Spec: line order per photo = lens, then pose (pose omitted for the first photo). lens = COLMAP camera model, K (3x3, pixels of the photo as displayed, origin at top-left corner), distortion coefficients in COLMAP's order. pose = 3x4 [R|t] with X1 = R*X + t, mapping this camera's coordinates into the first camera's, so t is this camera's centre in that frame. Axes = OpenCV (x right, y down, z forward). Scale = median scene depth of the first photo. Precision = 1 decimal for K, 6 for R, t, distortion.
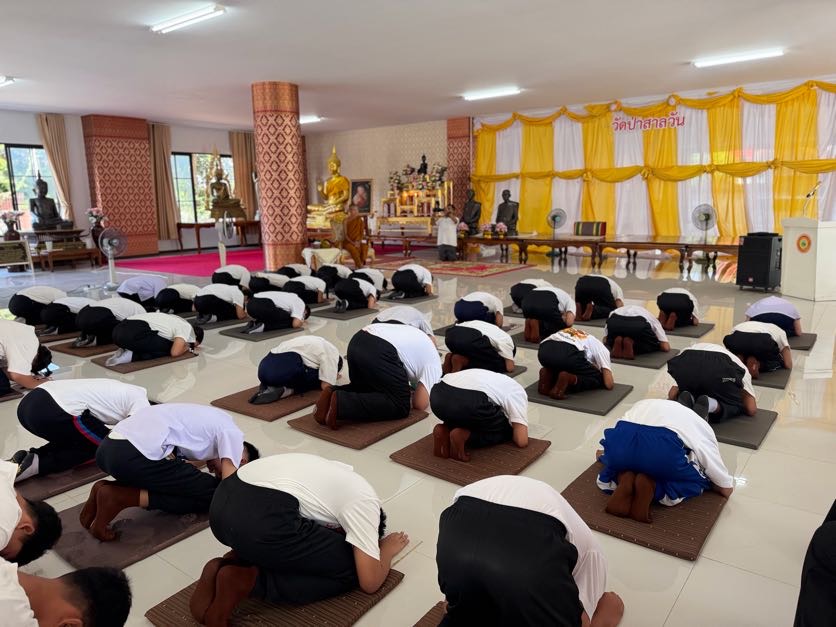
lens RADIAL K [[615.0, 0, 418.0], [0, 615.0, 313.5], [0, 0, 1]] dist [0.003611, 0.002393]
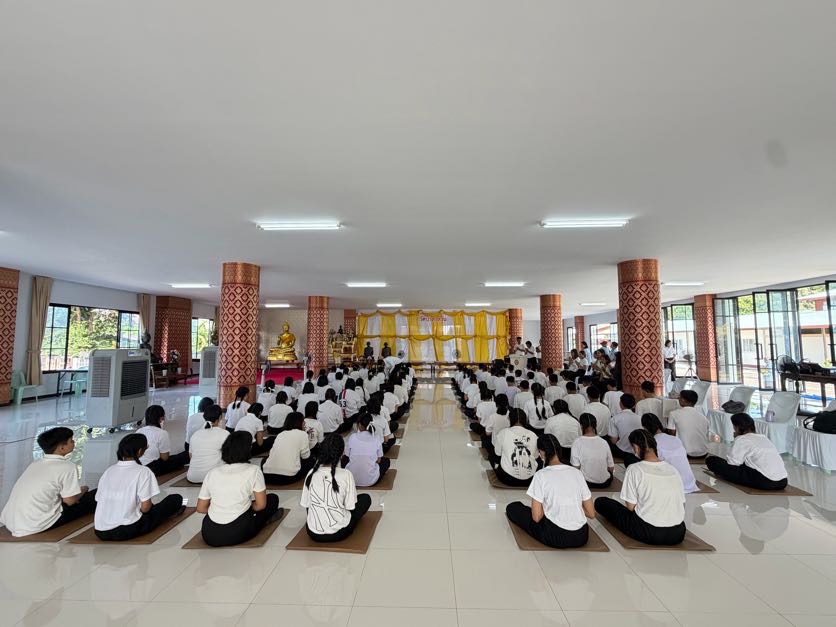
lens RADIAL K [[357.5, 0, 418.0], [0, 357.5, 313.5], [0, 0, 1]] dist [-0.000220, -0.000053]
pose [[0.818275, 0.062206, 0.571451, -0.490675], [0.086688, 0.969403, -0.229657, 0.015240], [-0.568252, 0.237460, 0.787846, -0.164036]]
